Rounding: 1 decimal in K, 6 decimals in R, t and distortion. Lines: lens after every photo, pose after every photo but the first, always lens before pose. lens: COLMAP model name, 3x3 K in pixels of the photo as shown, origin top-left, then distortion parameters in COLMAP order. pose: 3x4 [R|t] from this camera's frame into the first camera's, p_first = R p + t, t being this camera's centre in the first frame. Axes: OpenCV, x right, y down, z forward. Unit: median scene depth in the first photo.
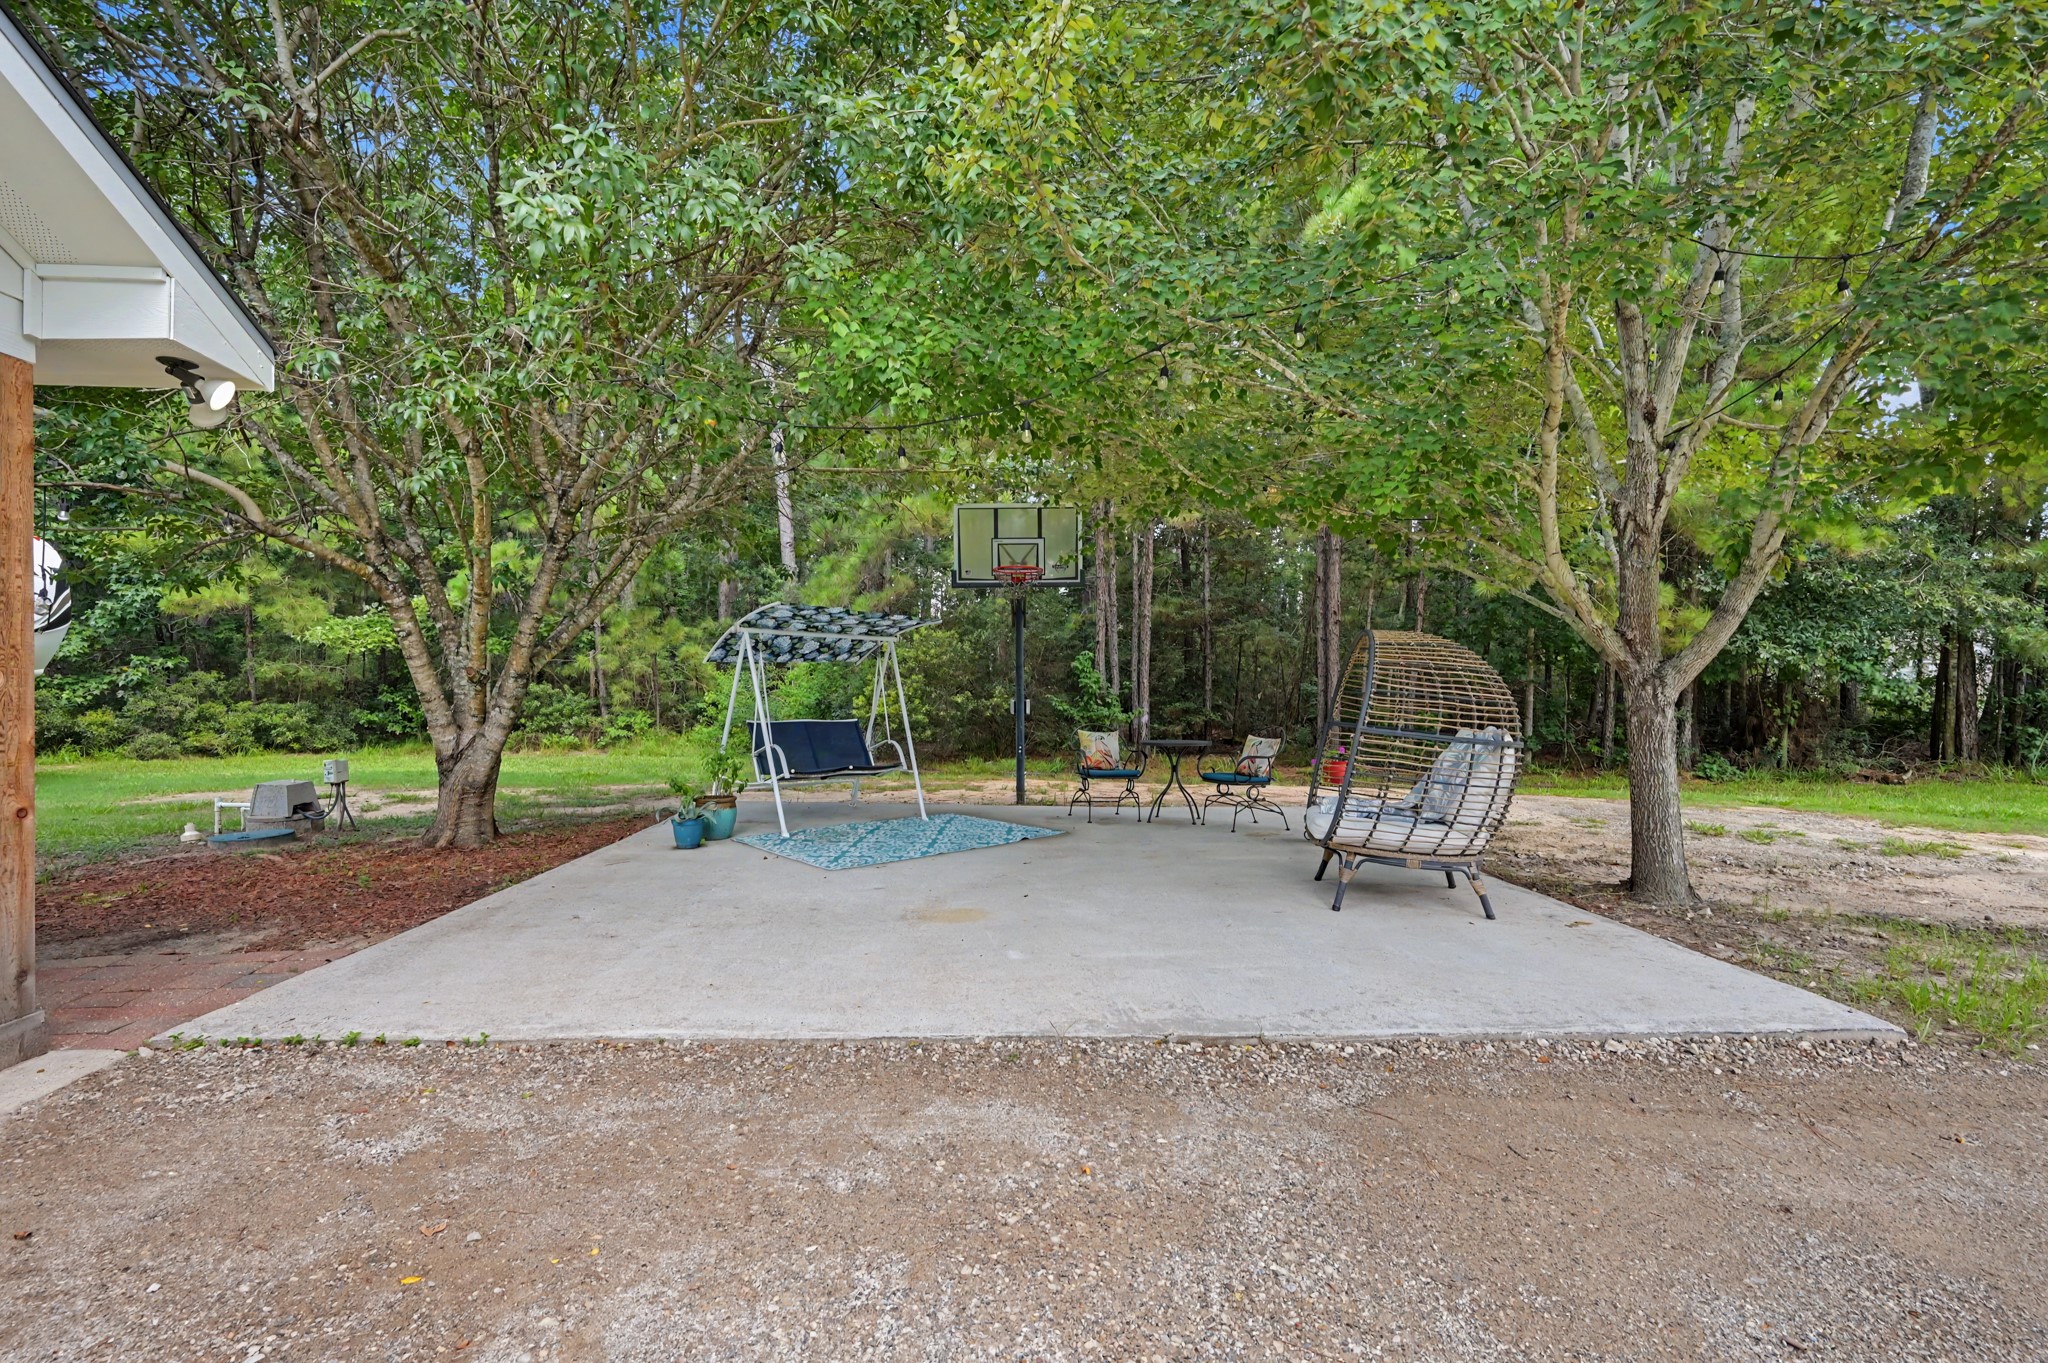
lens RADIAL K [[886.5, 0, 1024.3], [0, 886.5, 683.0], [0, 0, 1]] dist [0.001877, 0.000505]
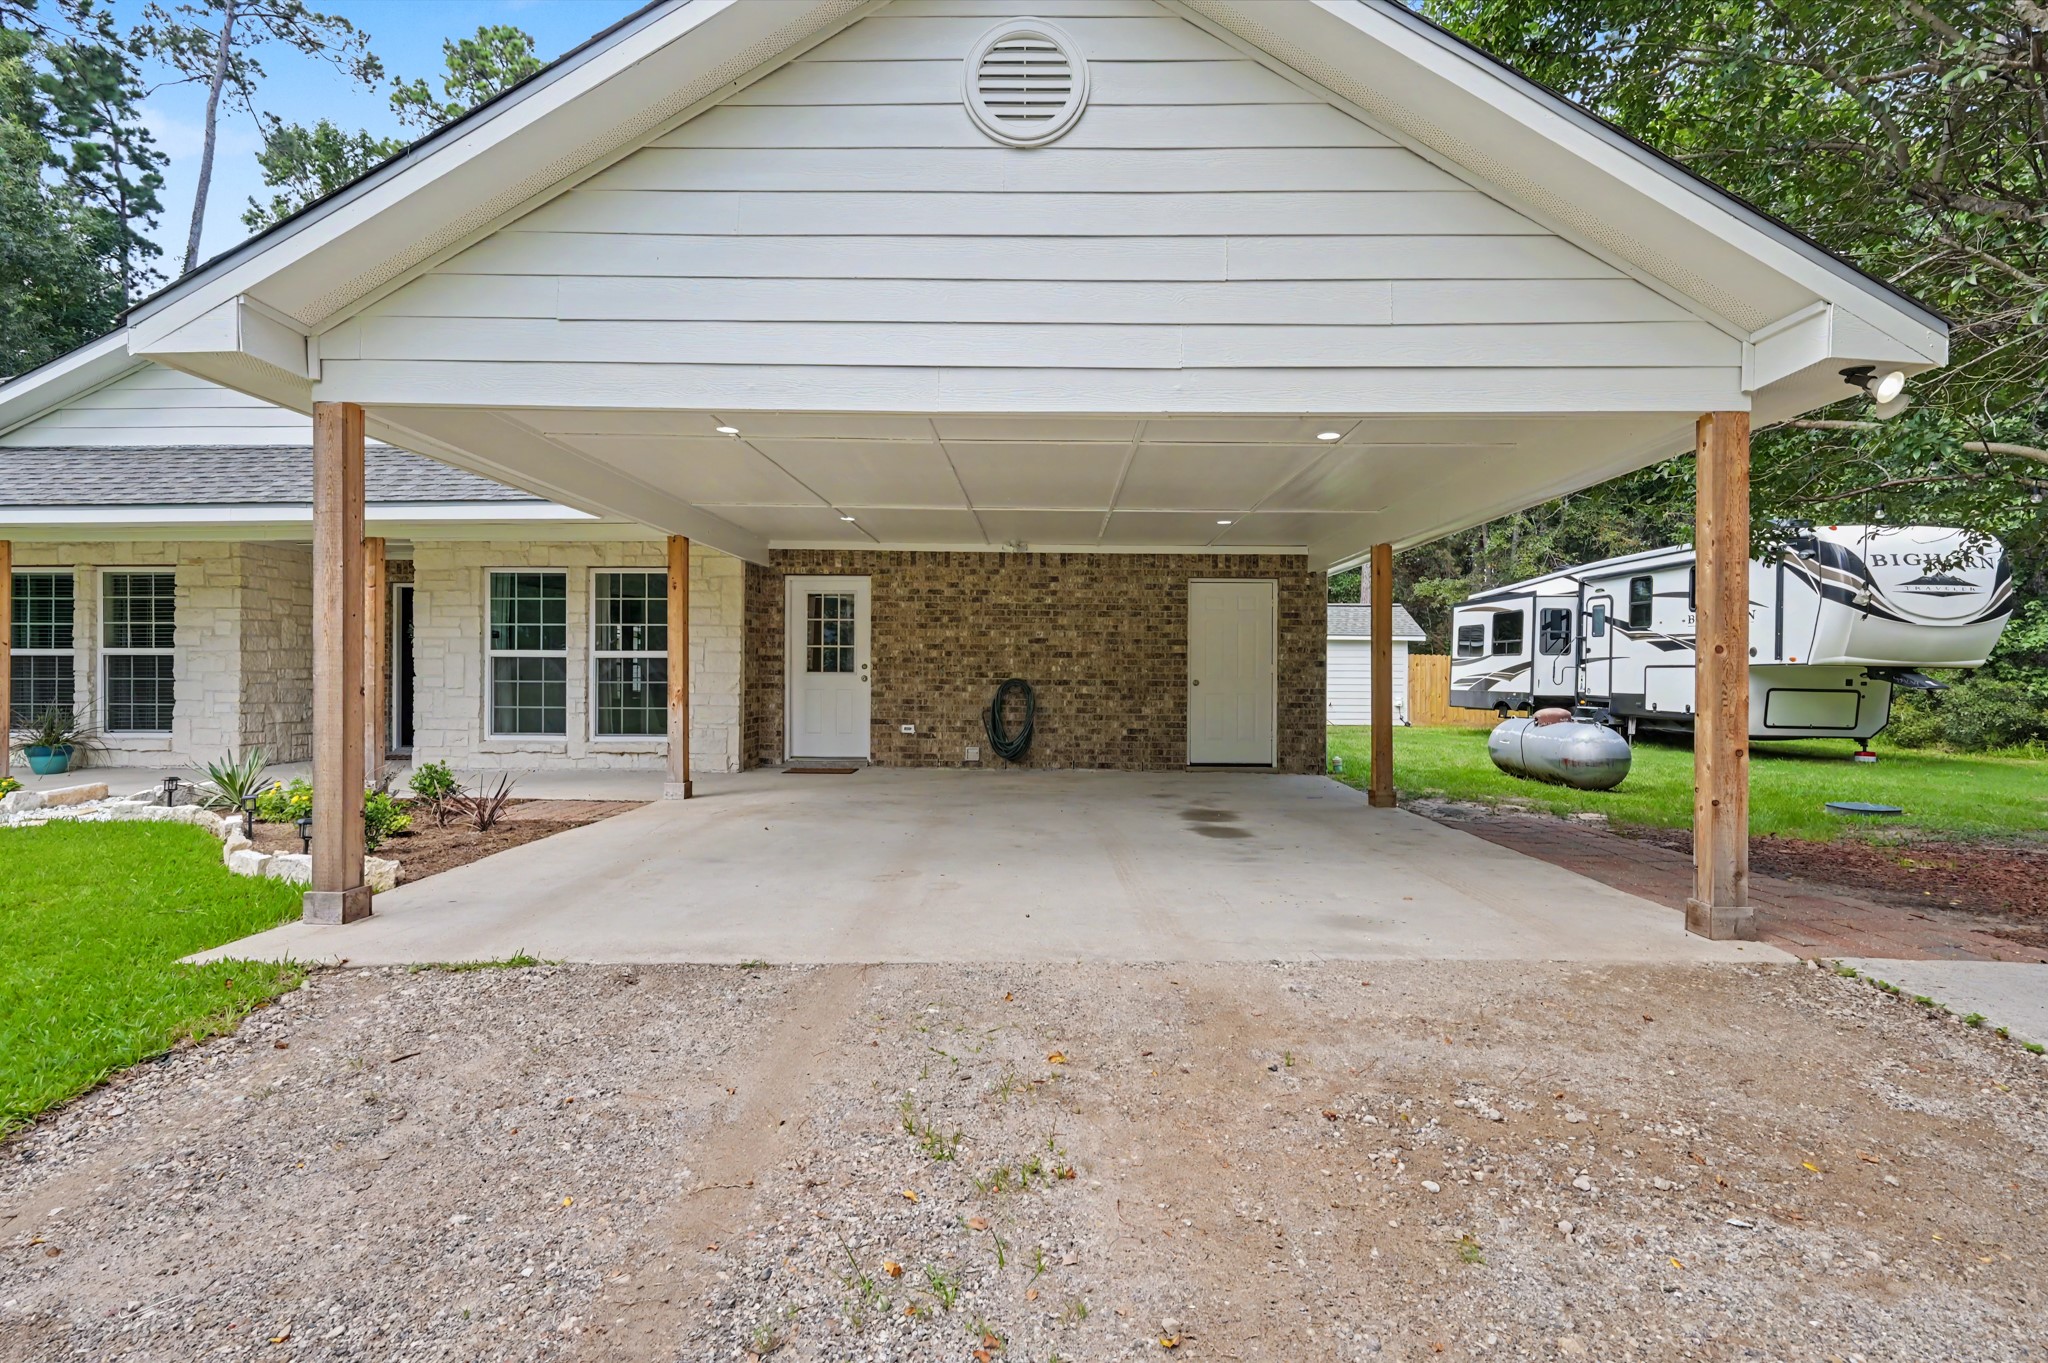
lens RADIAL K [[955.3, 0, 1023.7], [0, 955.3, 676.8], [0, 0, 1]] dist [0.001766, -0.000150]
pose [[-0.101888, 0.003839, -0.994788, 0.376812], [-0.008272, 0.999955, 0.004706, 0.032778], [0.994761, 0.008708, -0.101852, 0.077958]]
